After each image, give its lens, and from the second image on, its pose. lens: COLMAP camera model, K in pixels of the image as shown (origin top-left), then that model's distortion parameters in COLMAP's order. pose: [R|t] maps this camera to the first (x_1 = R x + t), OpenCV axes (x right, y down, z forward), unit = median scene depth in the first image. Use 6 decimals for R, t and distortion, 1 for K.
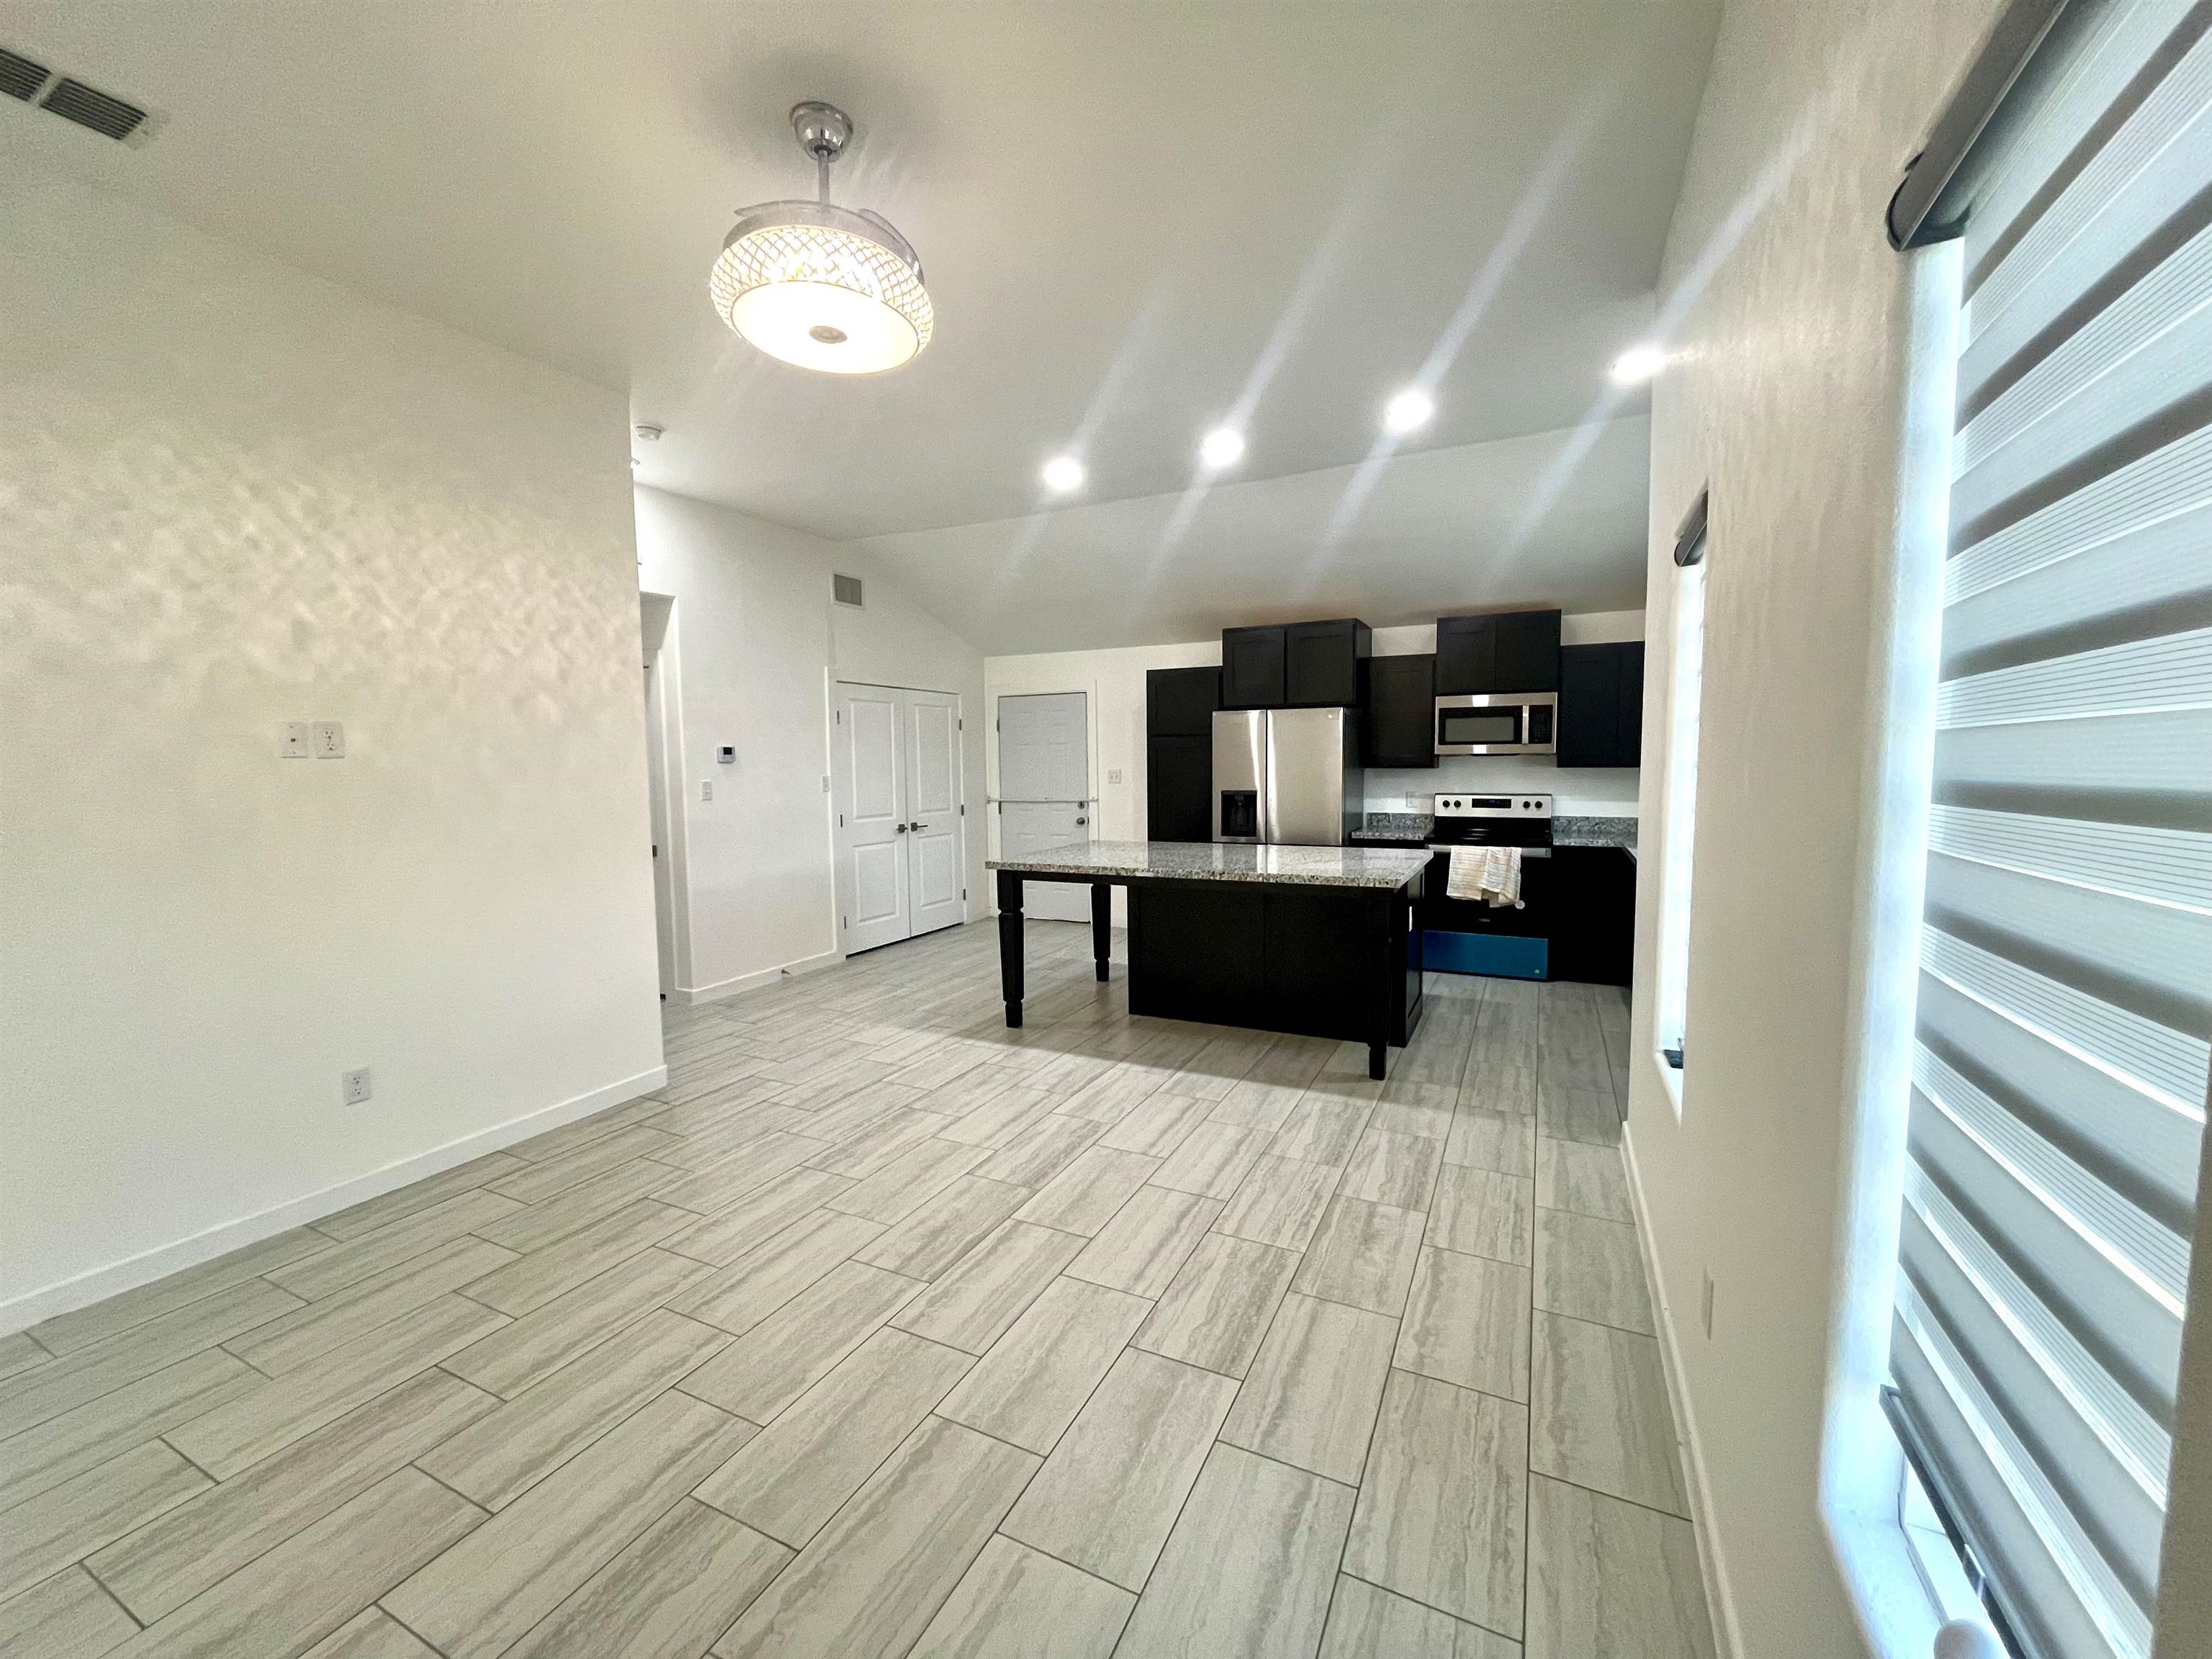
lens RADIAL K [[888.0, 0, 1106.0], [0, 888.0, 829.5], [0, 0, 1]] dist [-0.000117, 0.000143]
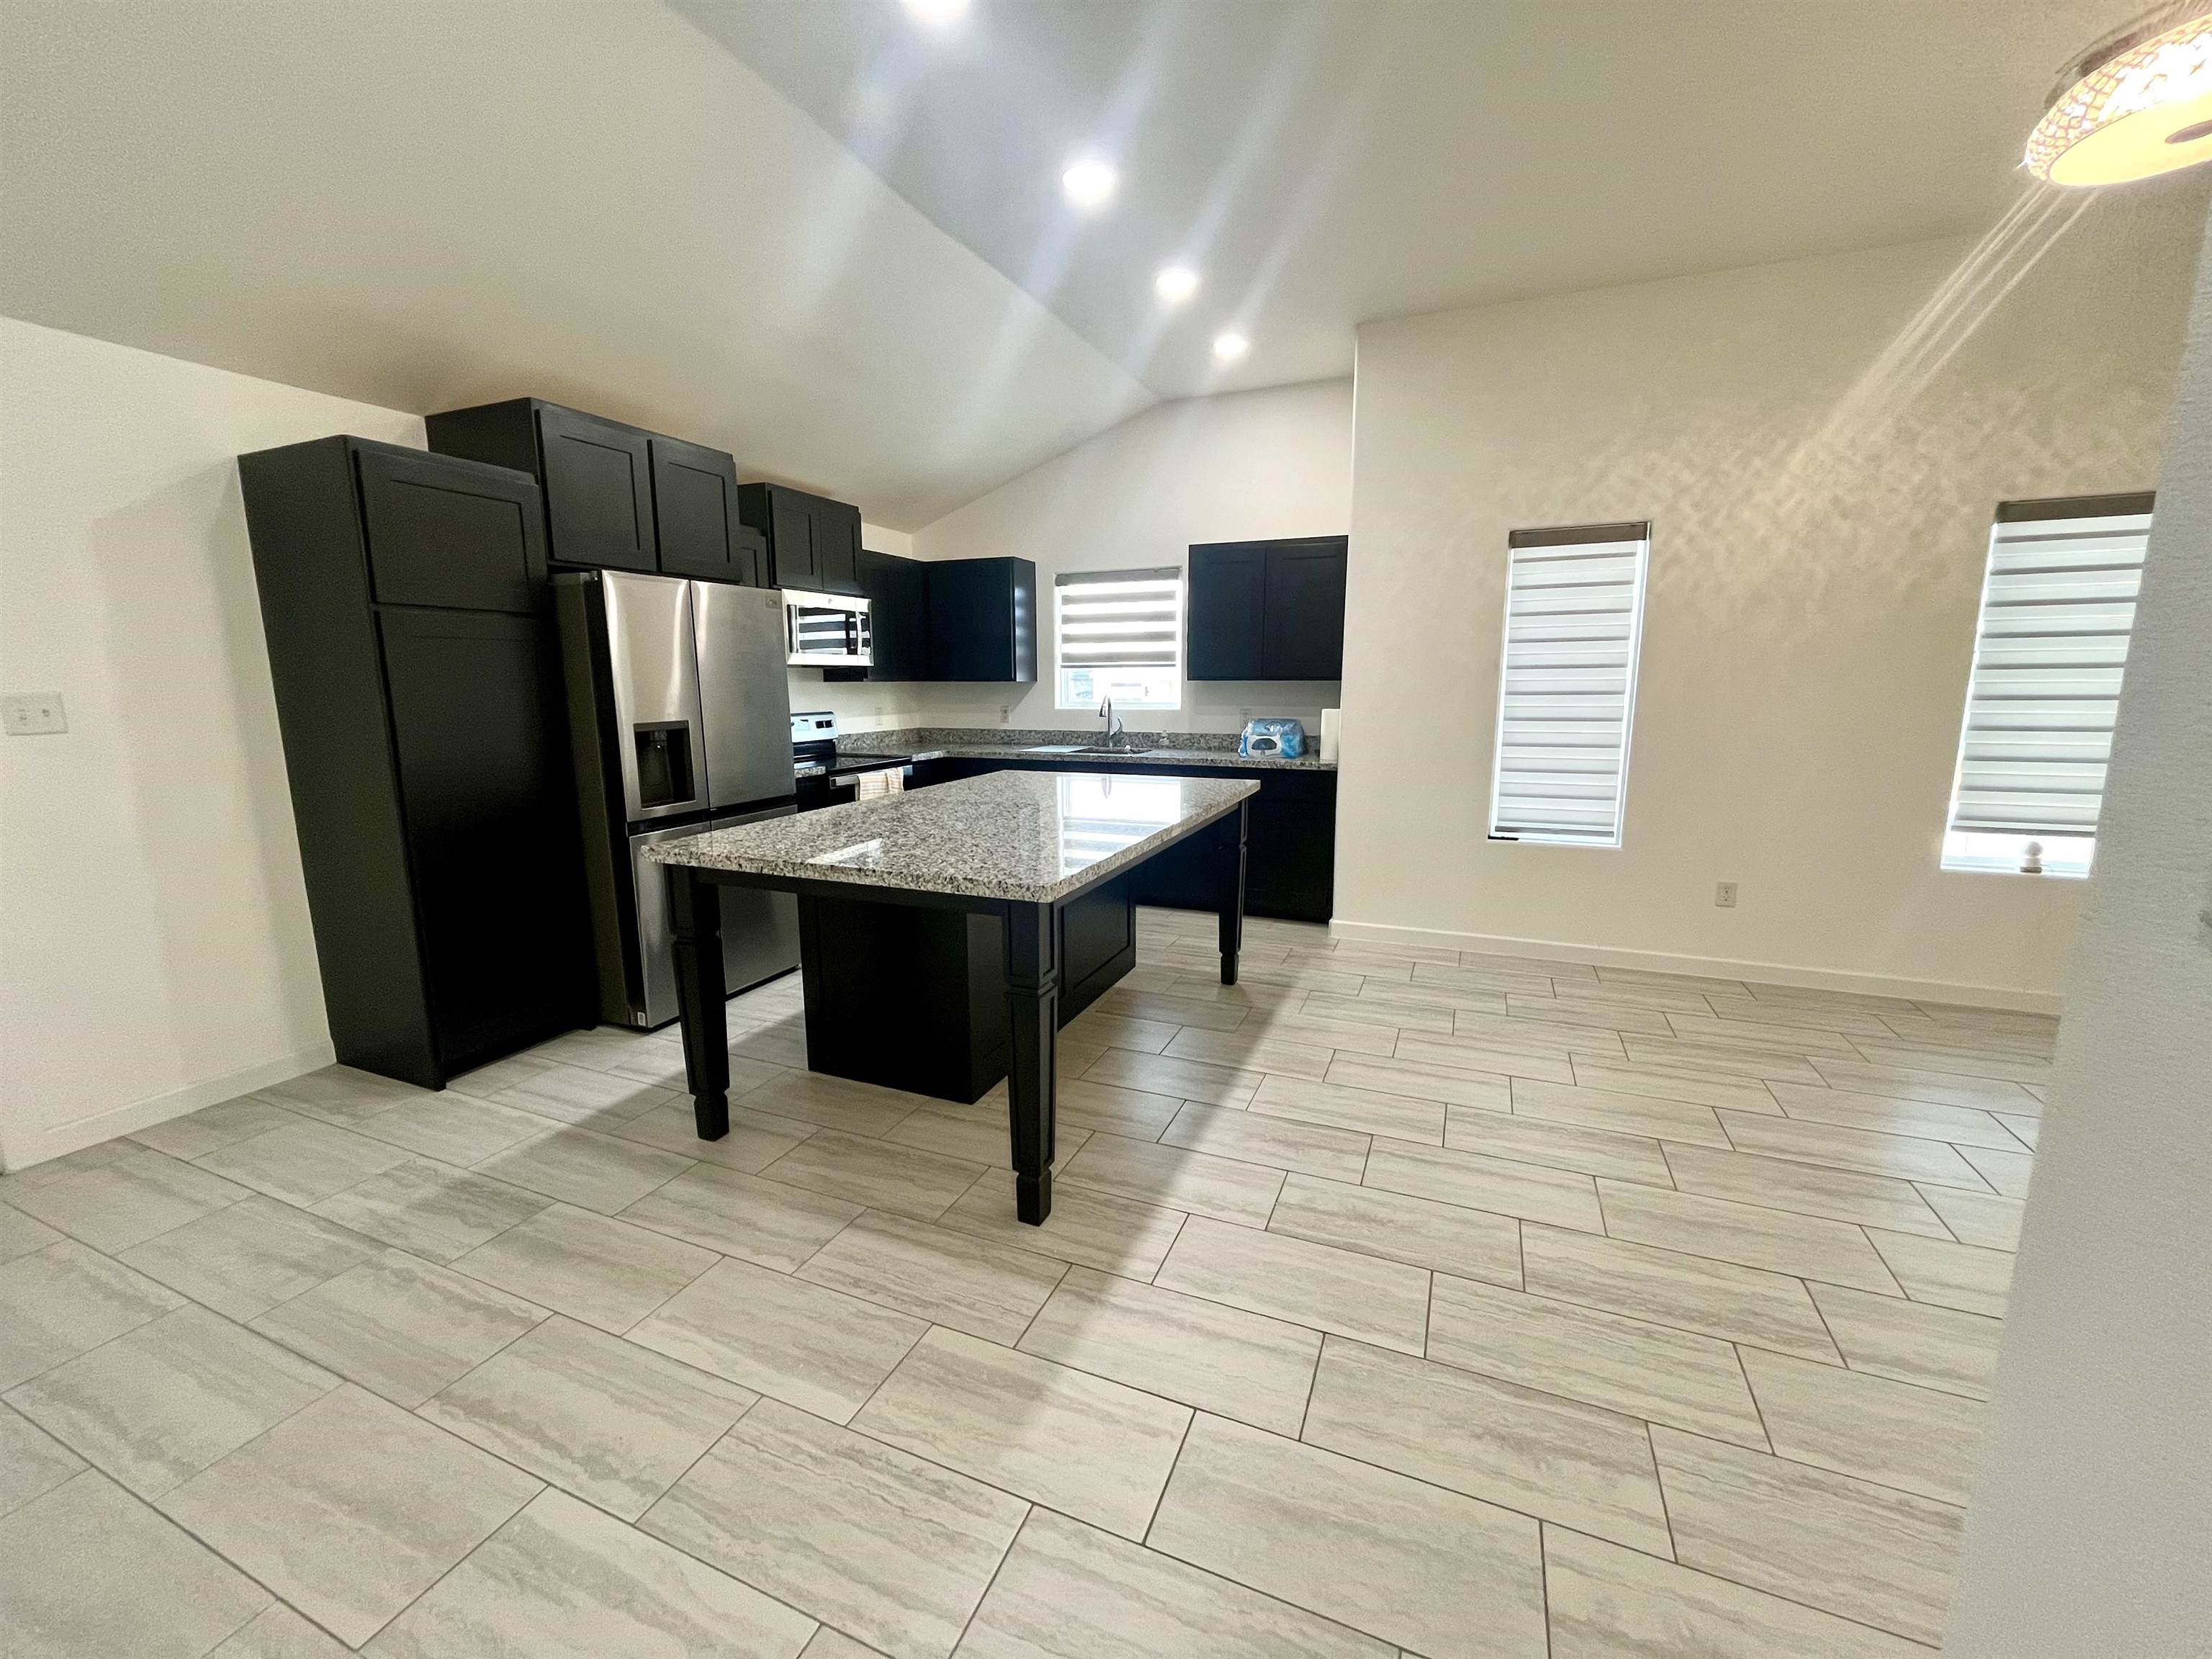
lens RADIAL K [[883.3, 0, 1105.9], [0, 883.3, 762.4], [0, 0, 1]] dist [0.001078, 0.000409]
pose [[-0.051479, -0.089936, 0.994616, -0.676630], [0.077741, 0.992554, 0.093773, -0.078181], [-0.995644, 0.082150, -0.044104, 1.167536]]
